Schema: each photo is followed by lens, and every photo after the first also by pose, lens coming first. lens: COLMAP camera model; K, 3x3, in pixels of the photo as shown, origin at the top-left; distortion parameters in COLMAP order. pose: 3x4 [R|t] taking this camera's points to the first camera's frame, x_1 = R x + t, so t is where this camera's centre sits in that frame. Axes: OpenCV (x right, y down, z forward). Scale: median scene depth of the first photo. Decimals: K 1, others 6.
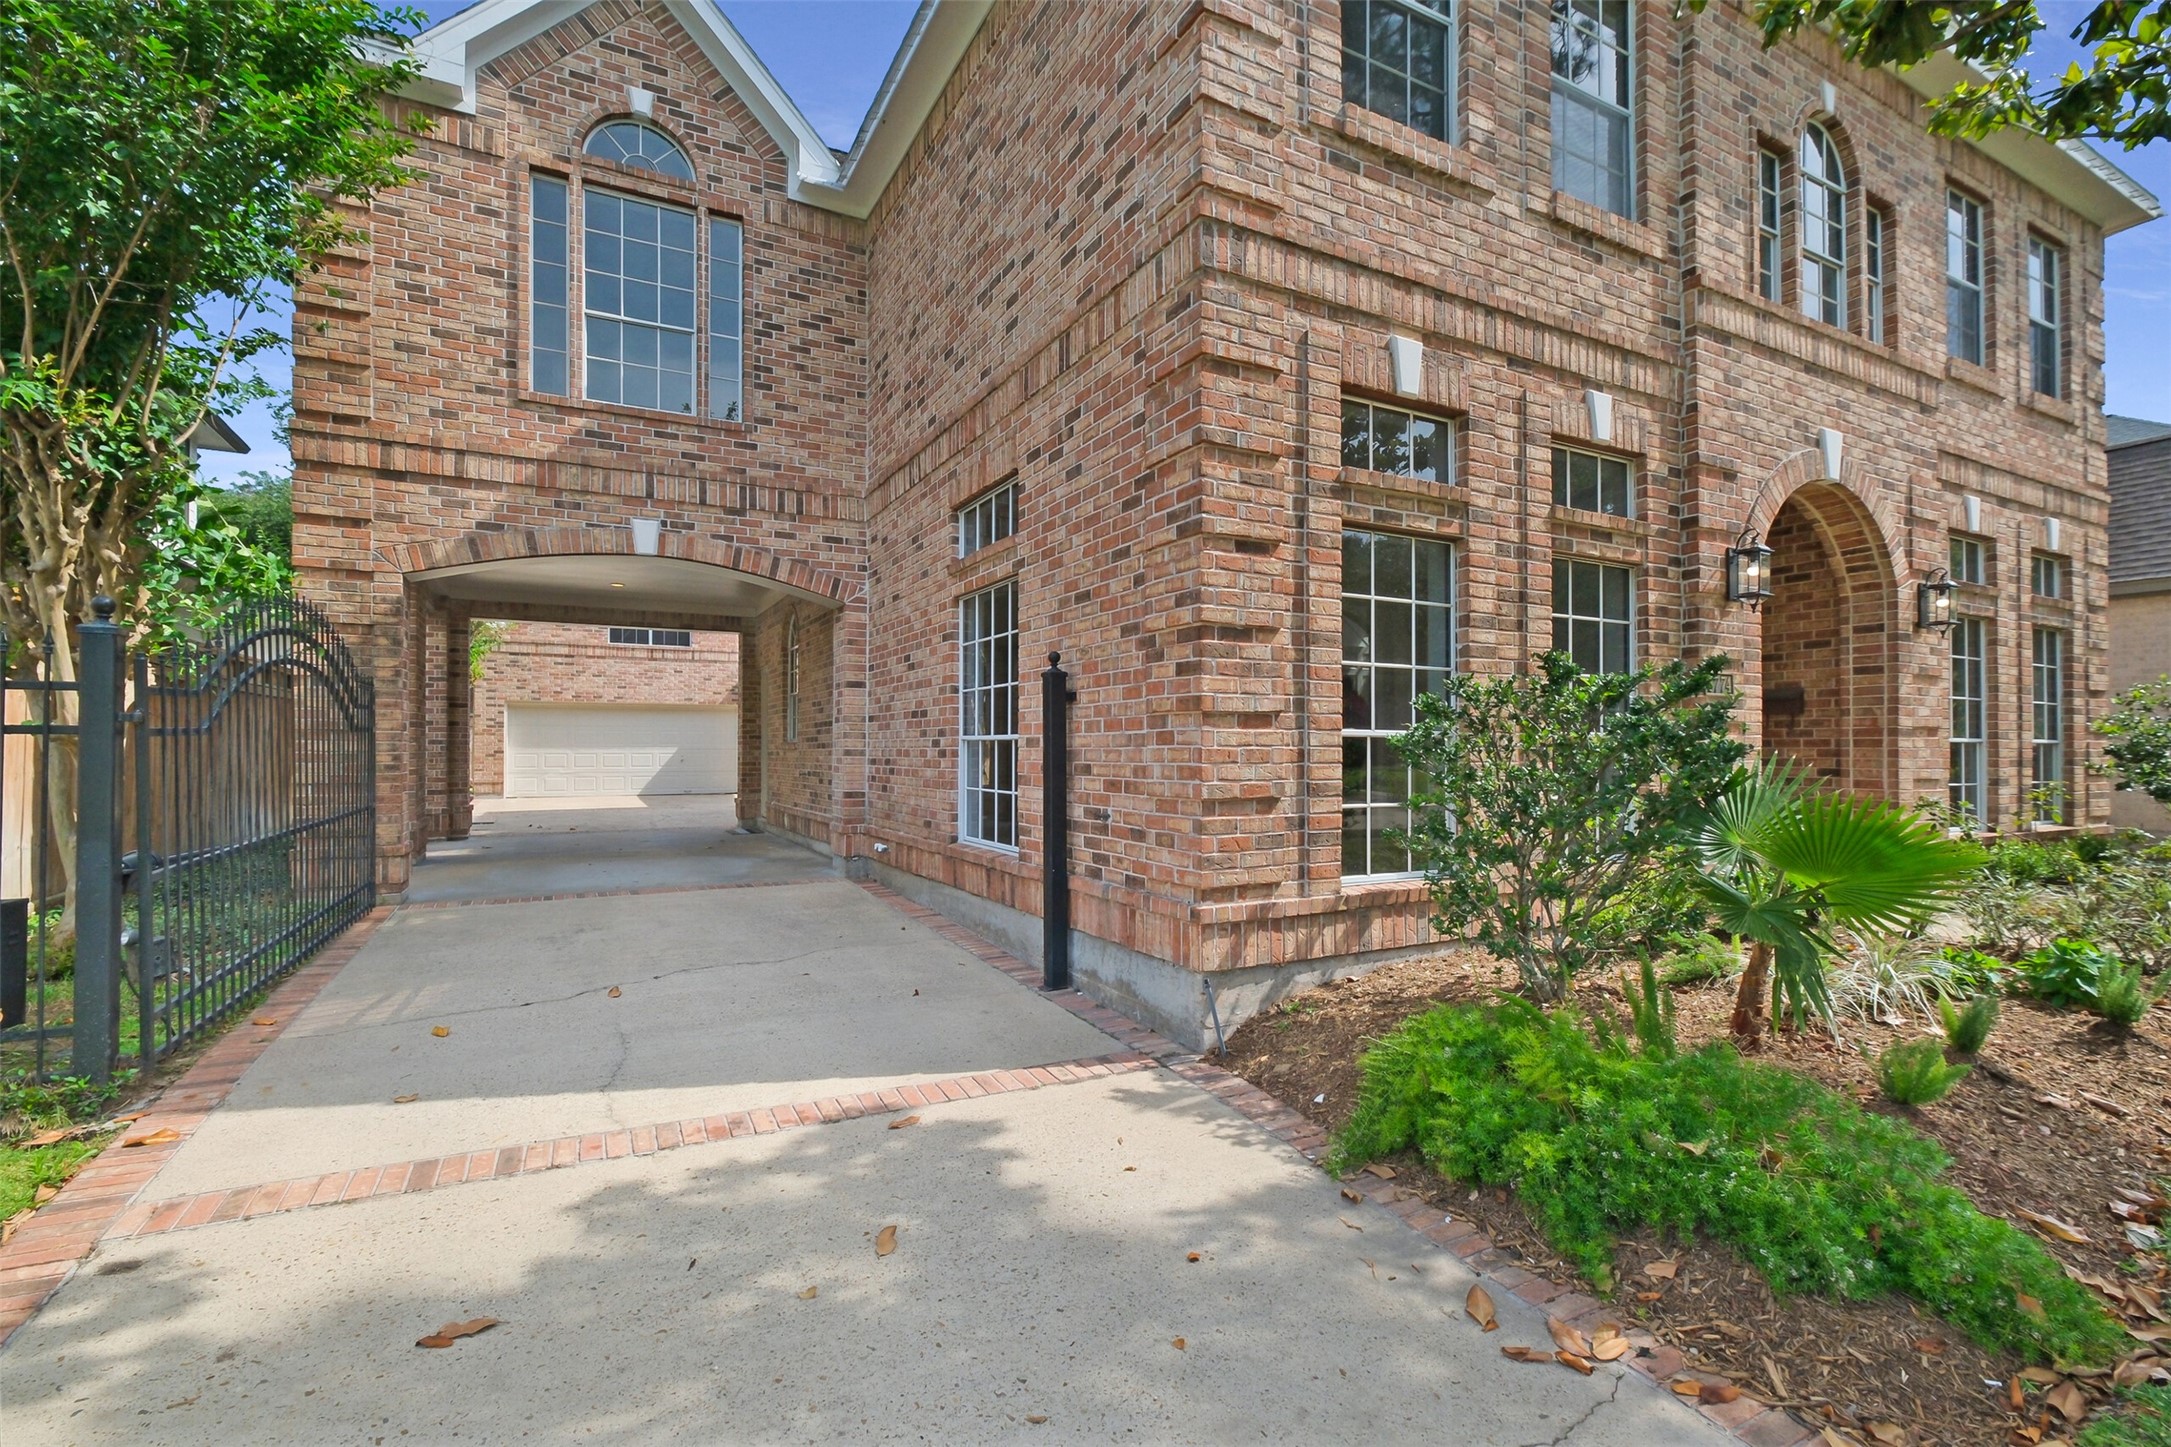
lens RADIAL K [[960.7, 0, 1082.8], [0, 960.7, 739.0], [0, 0, 1]] dist [0.000557, 0.000048]
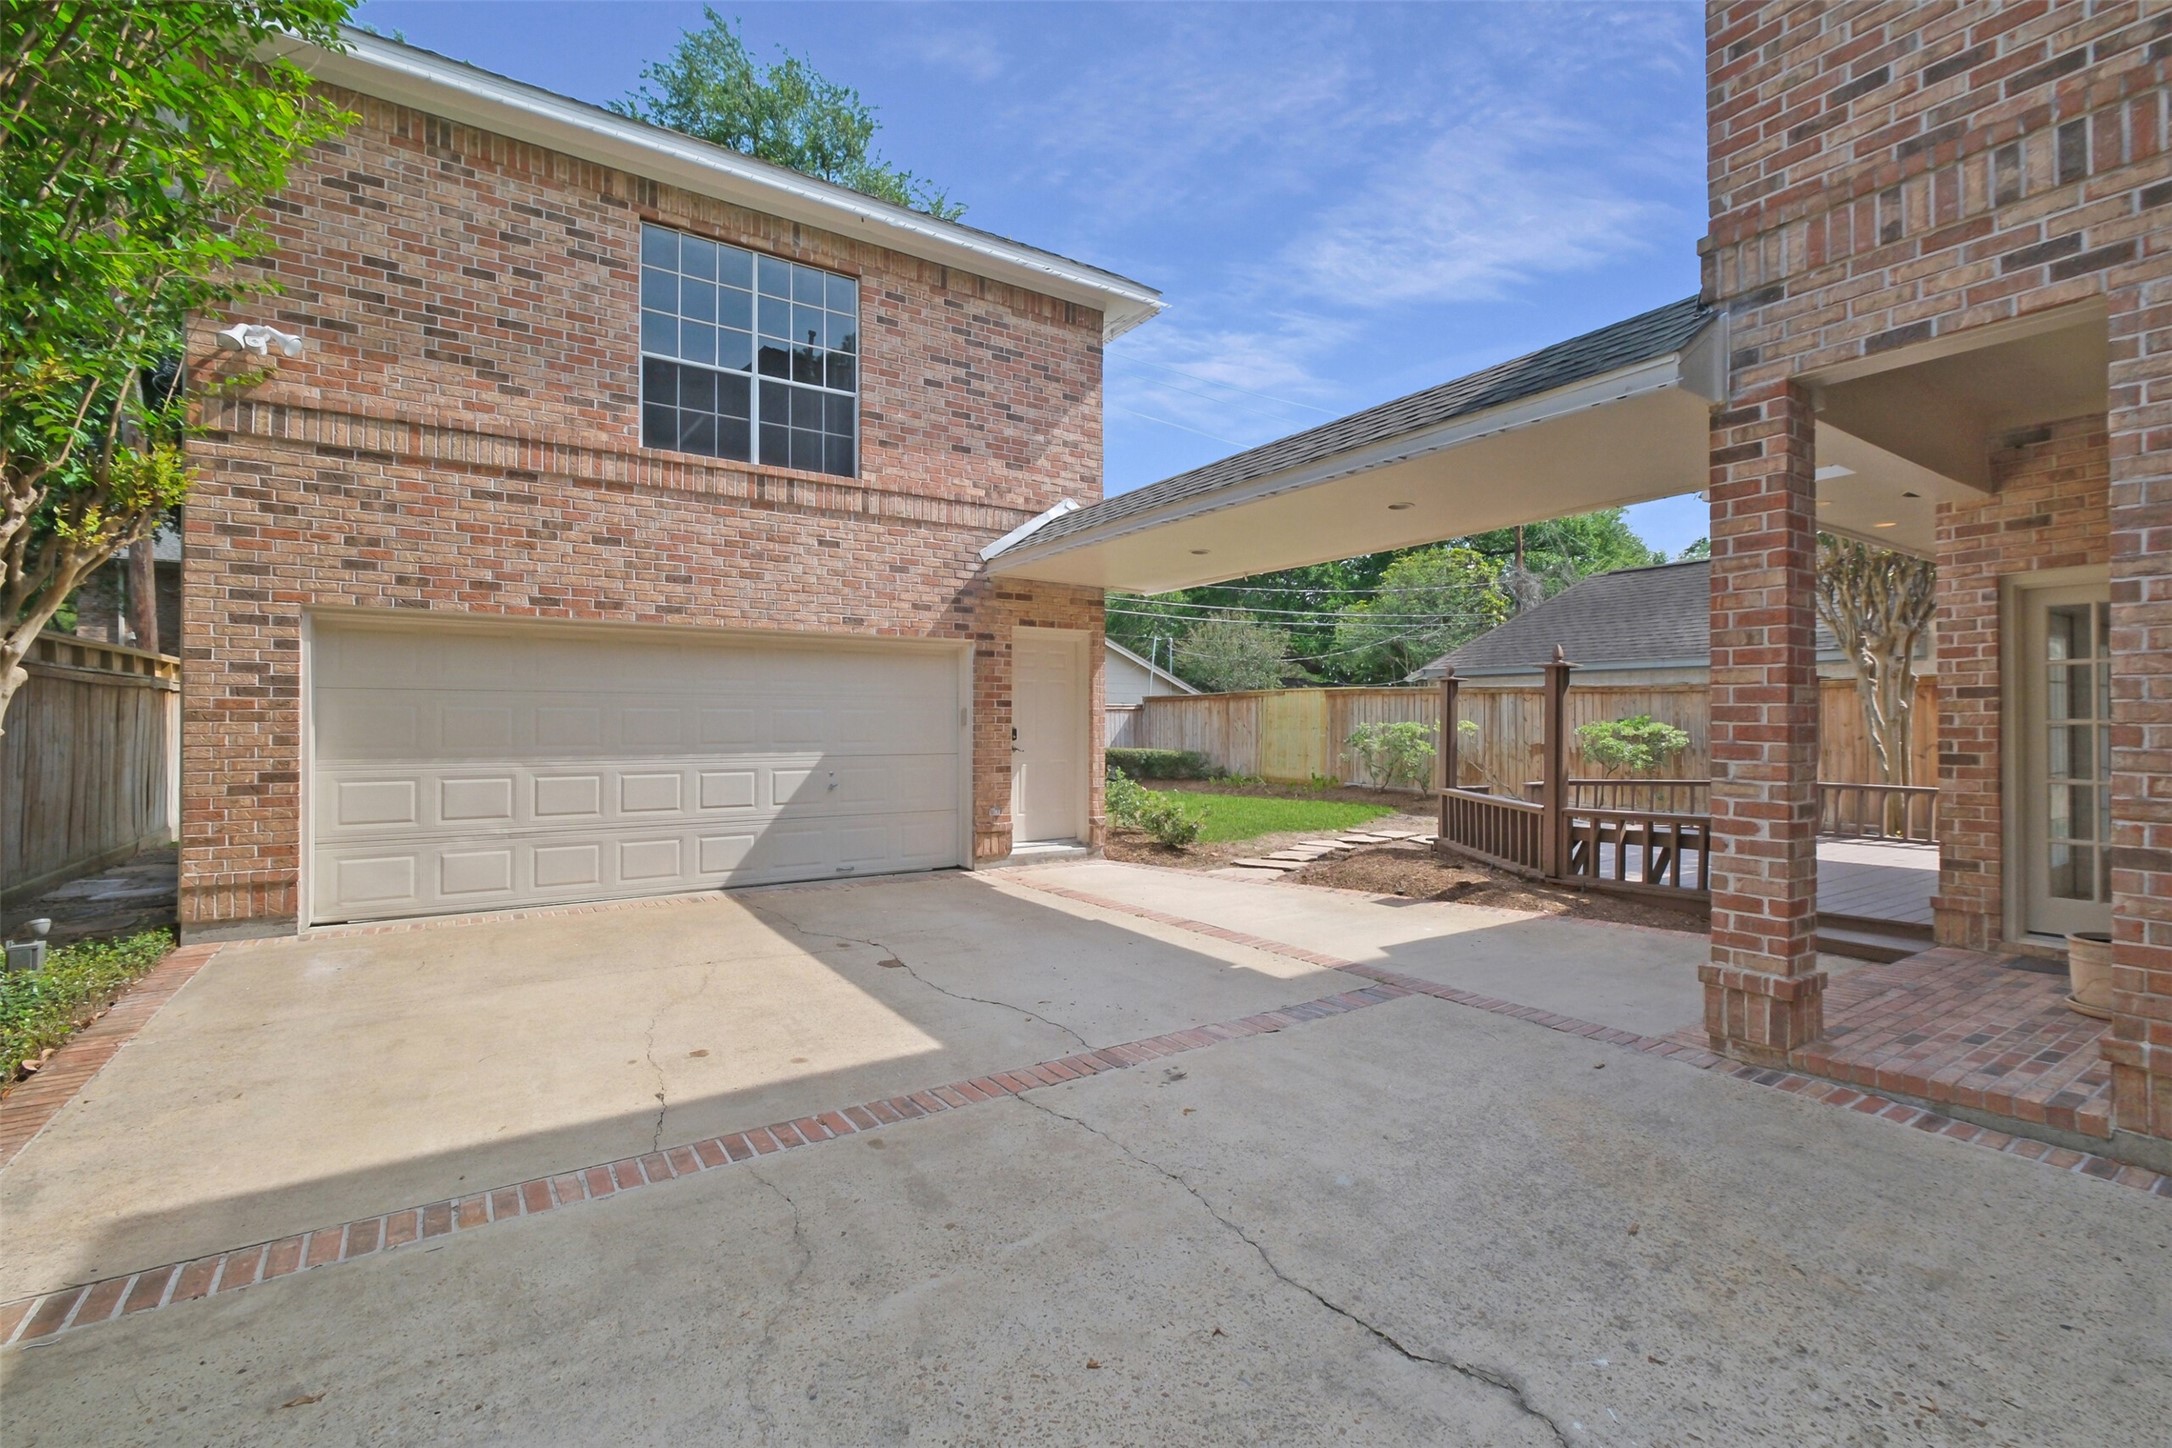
lens RADIAL K [[961.1, 0, 1088.9], [0, 961.1, 718.4], [0, 0, 1]] dist [0.000557, 0.000048]
pose [[0.995391, -0.001798, 0.095886, -0.371458], [0.001405, 0.999990, 0.004161, -0.005543], [-0.095892, -0.004007, 0.995384, 0.652398]]
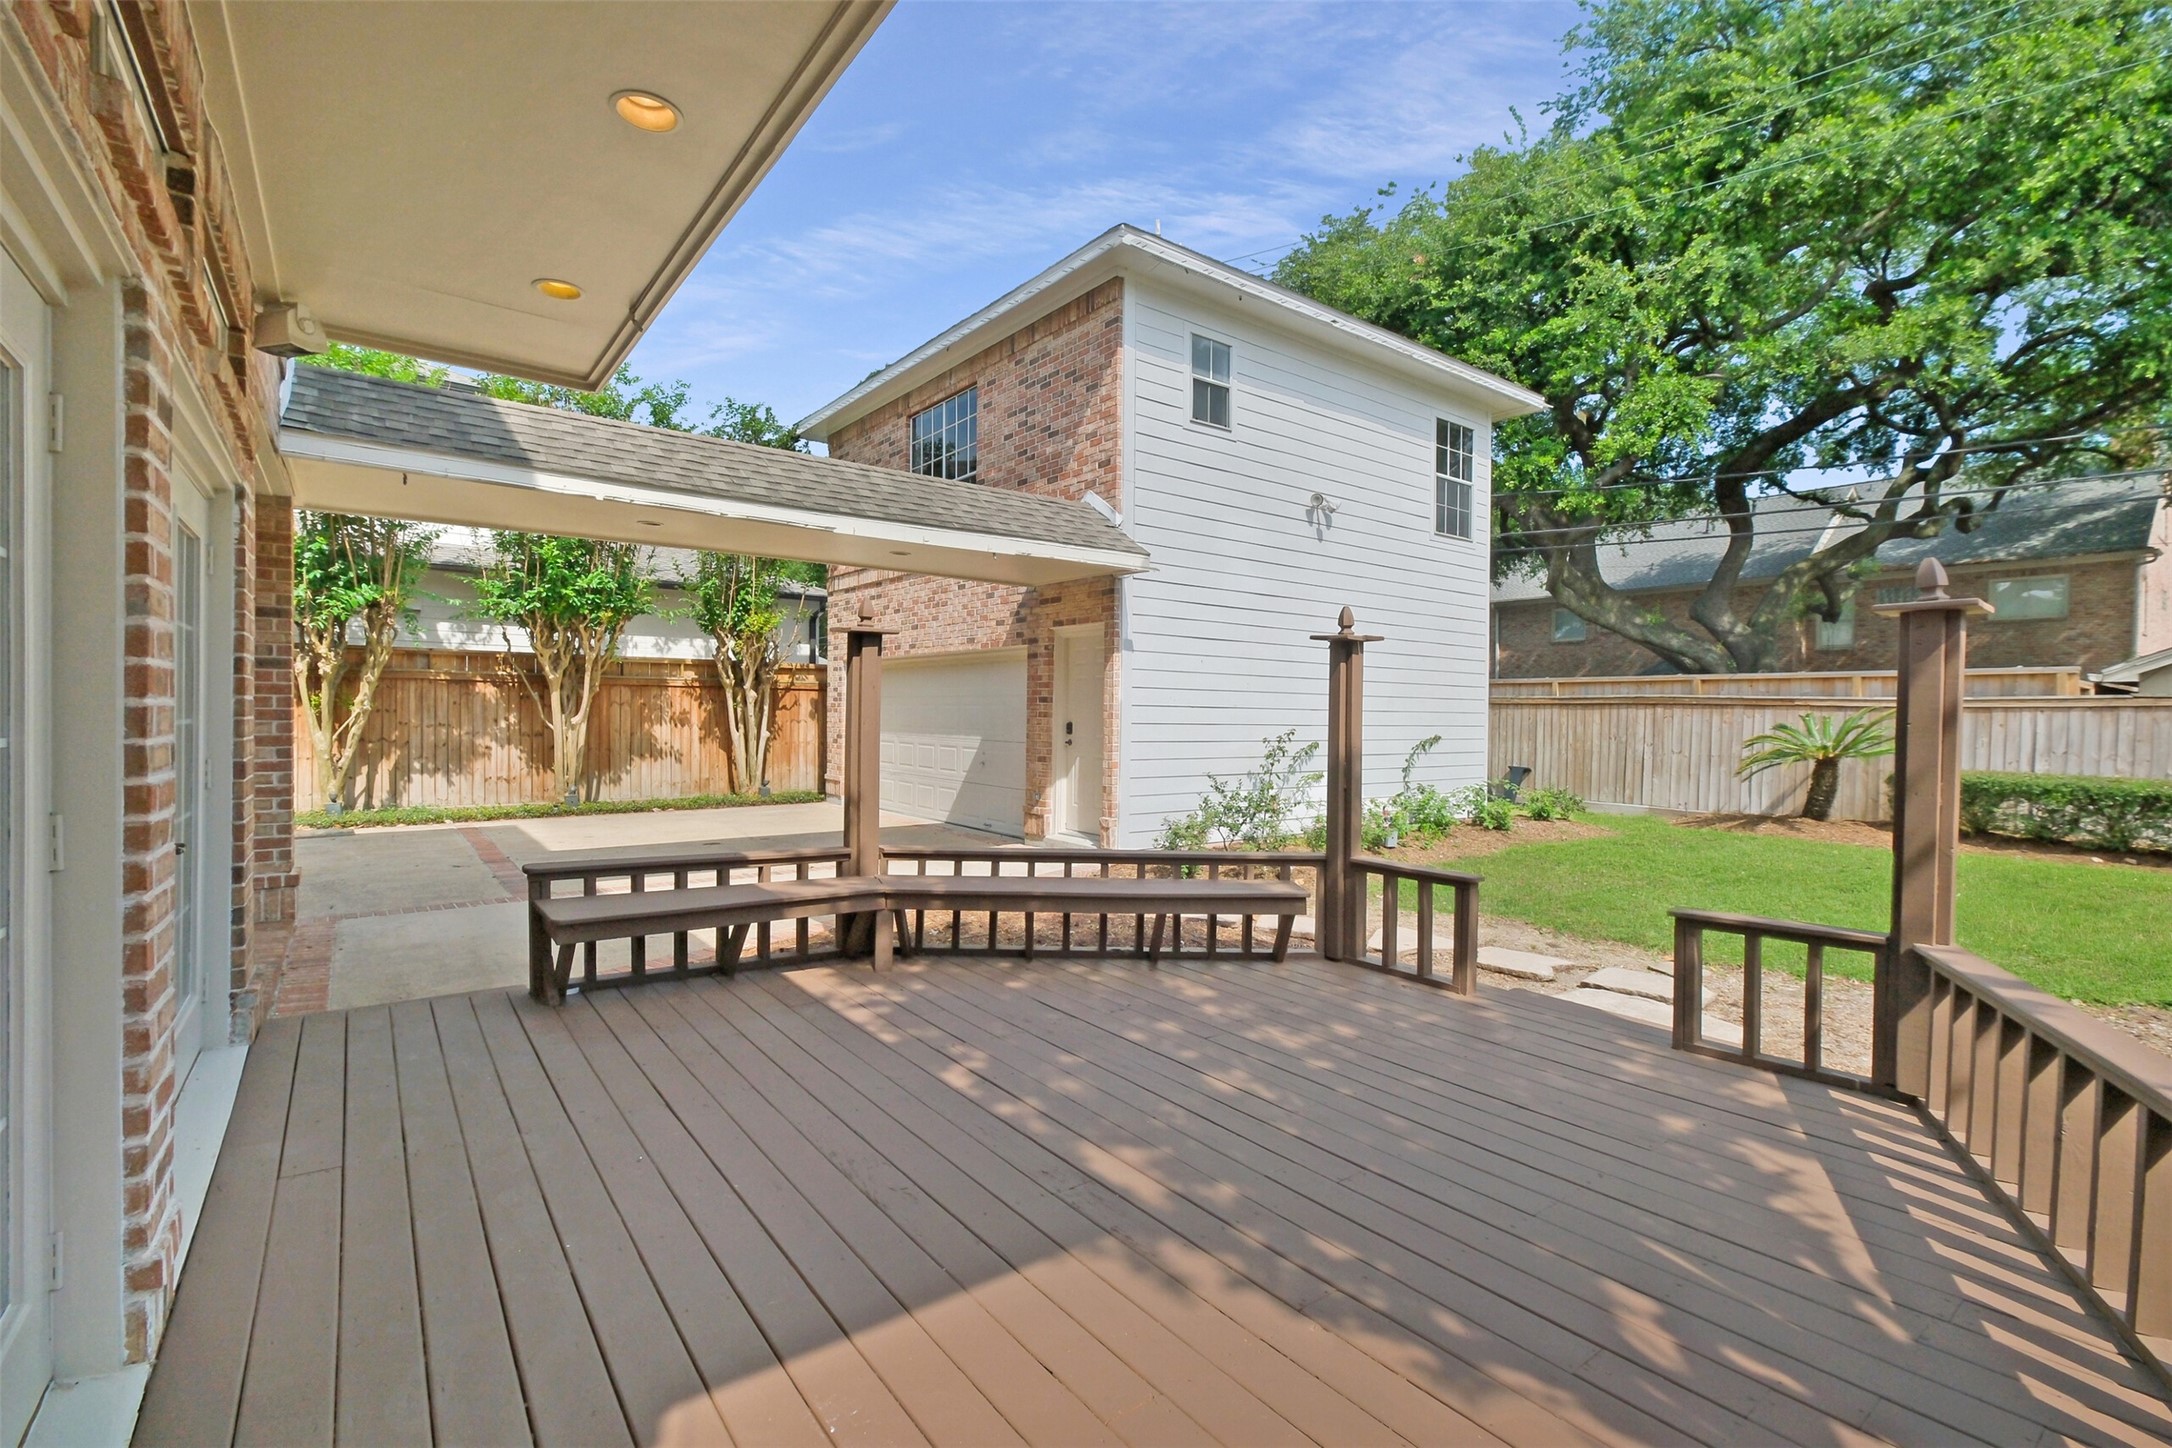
lens RADIAL K [[961.1, 0, 1085.1], [0, 961.1, 725.8], [0, 0, 1]] dist [0.000557, 0.000048]
pose [[0.153257, 0.013623, -0.988092, 0.095391], [-0.004839, 0.999903, 0.013035, -0.003931], [0.988175, 0.002784, 0.153308, 1.026022]]
